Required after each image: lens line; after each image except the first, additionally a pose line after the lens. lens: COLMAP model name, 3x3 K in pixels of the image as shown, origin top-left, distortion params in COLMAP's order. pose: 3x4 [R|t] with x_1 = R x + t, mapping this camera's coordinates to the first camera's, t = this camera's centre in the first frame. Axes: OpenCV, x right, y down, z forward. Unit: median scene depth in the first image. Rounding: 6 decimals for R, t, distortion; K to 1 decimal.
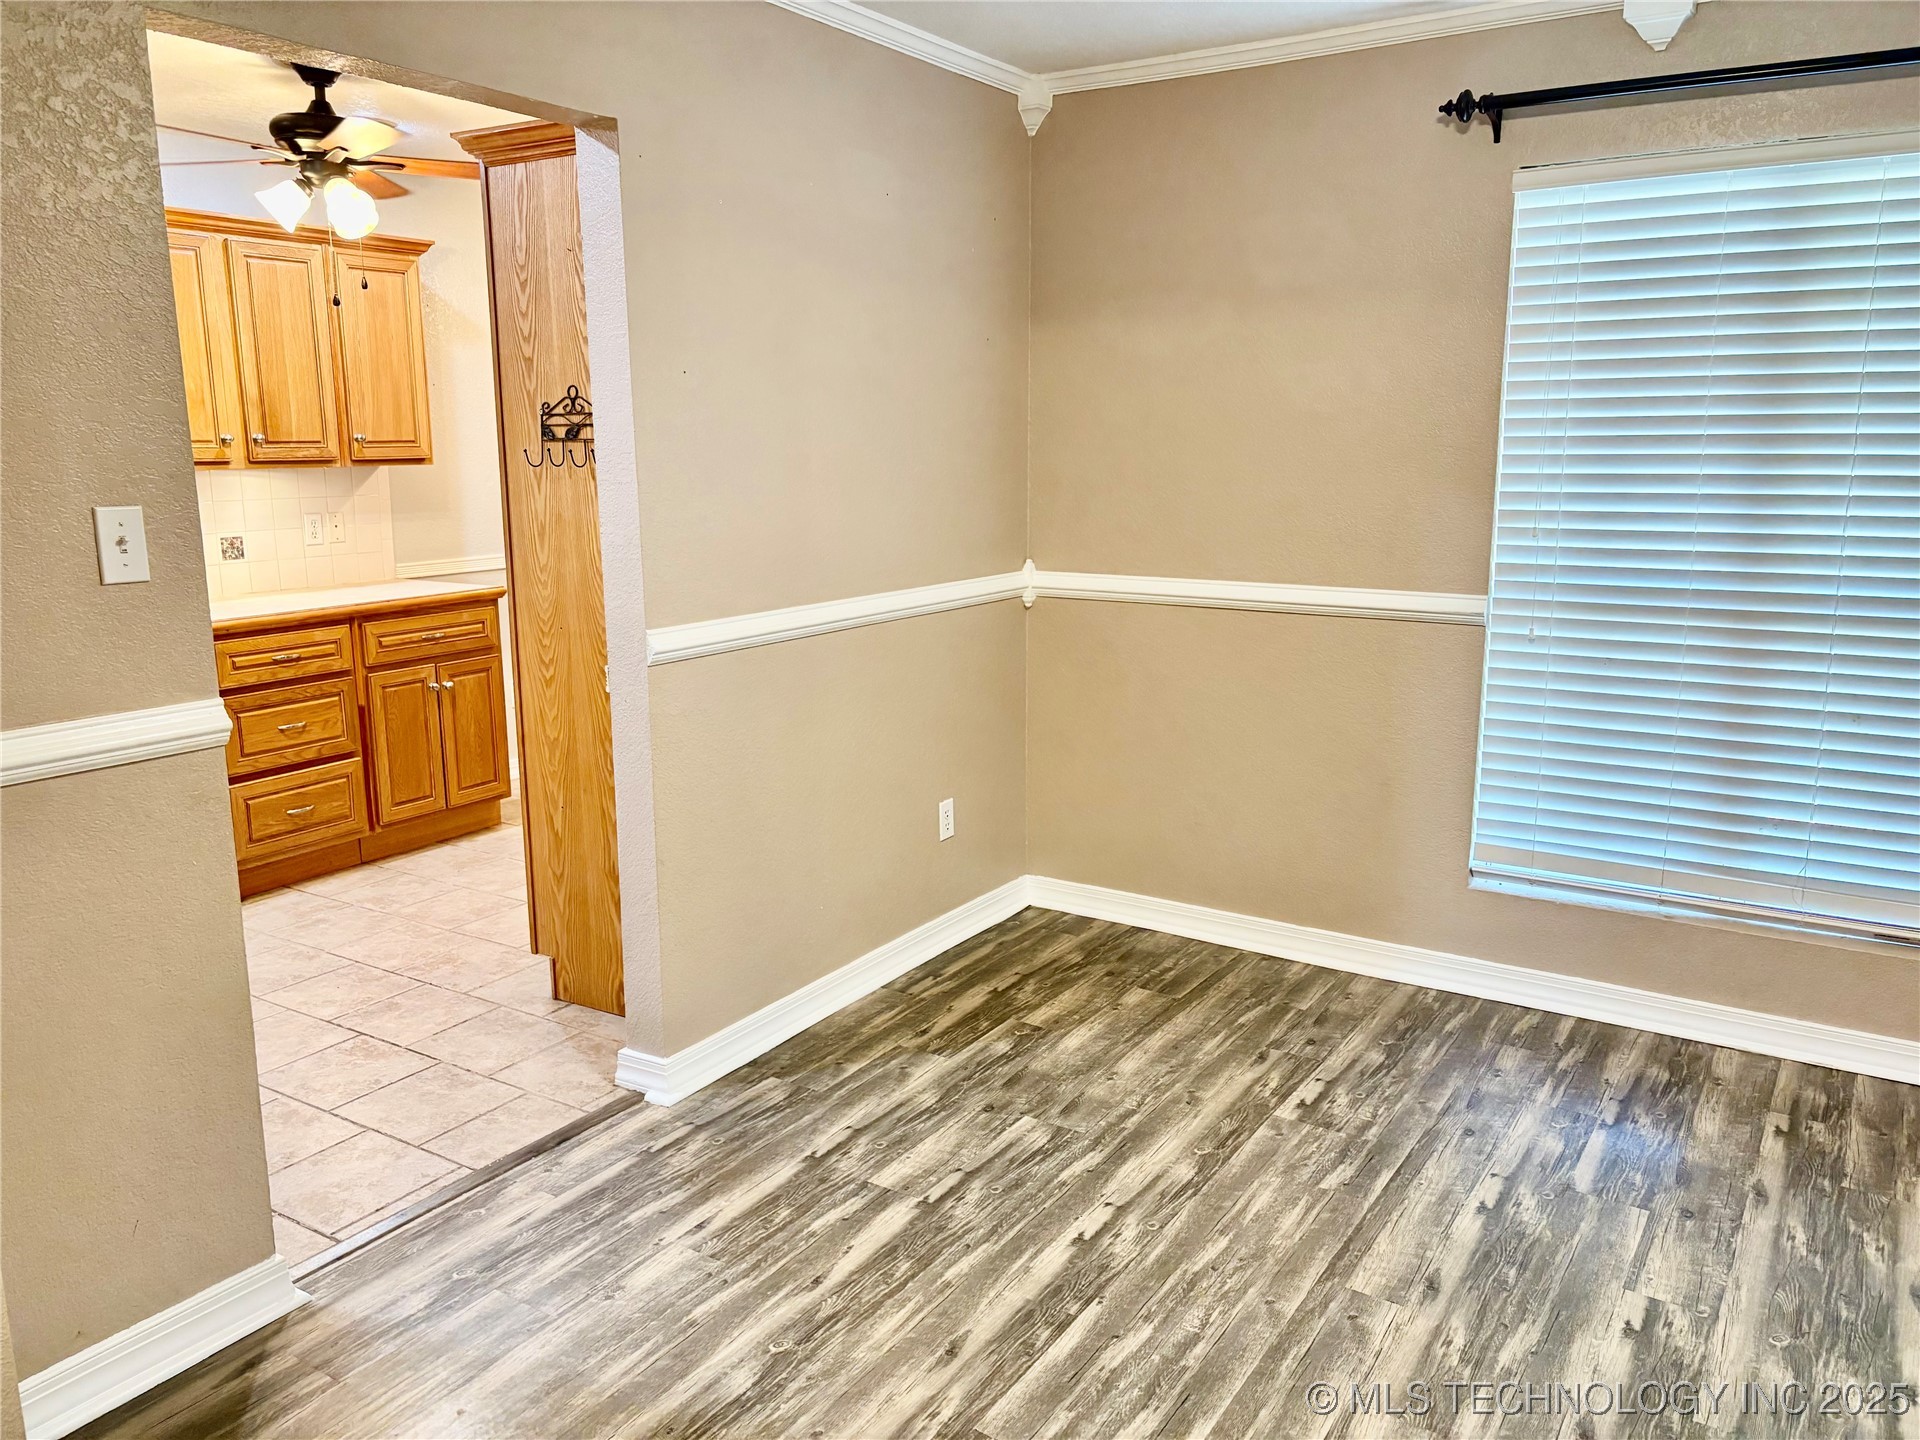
lens RADIAL K [[1455.5, 0, 960.0], [0, 1455.5, 720.0], [0, 0, 1]] dist [0.065906, -0.071978]
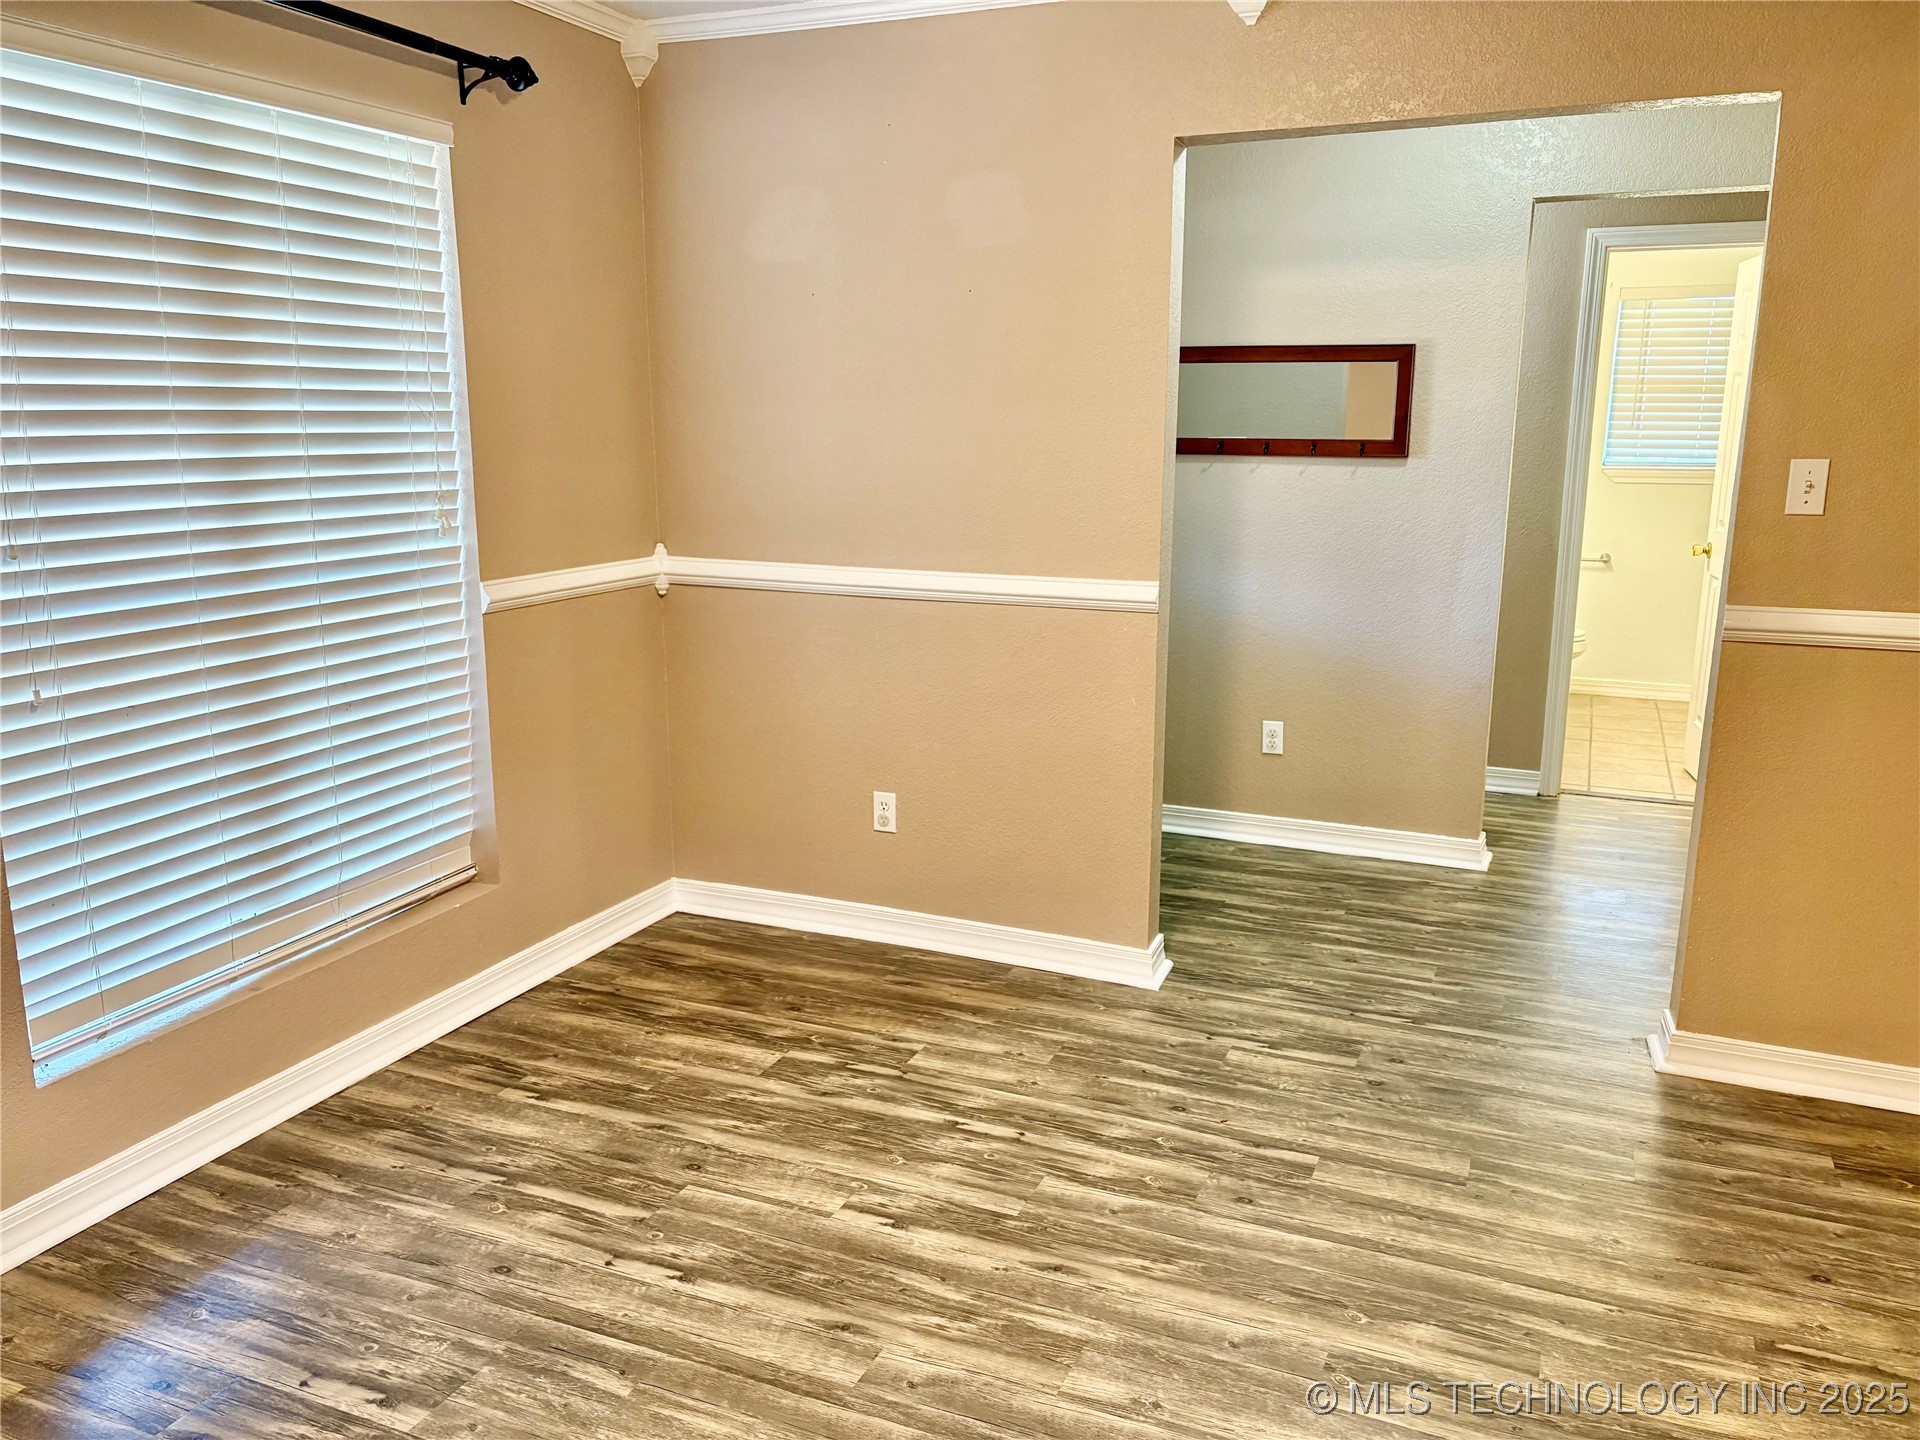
lens RADIAL K [[1455.5, 0, 960.0], [0, 1455.5, 720.0], [0, 0, 1]] dist [0.065906, -0.071978]
pose [[-0.166822, -0.201030, 0.965276, -0.402055], [0.191461, 0.953755, 0.231720, -0.143422], [-0.967219, 0.223469, -0.120618, 0.751527]]
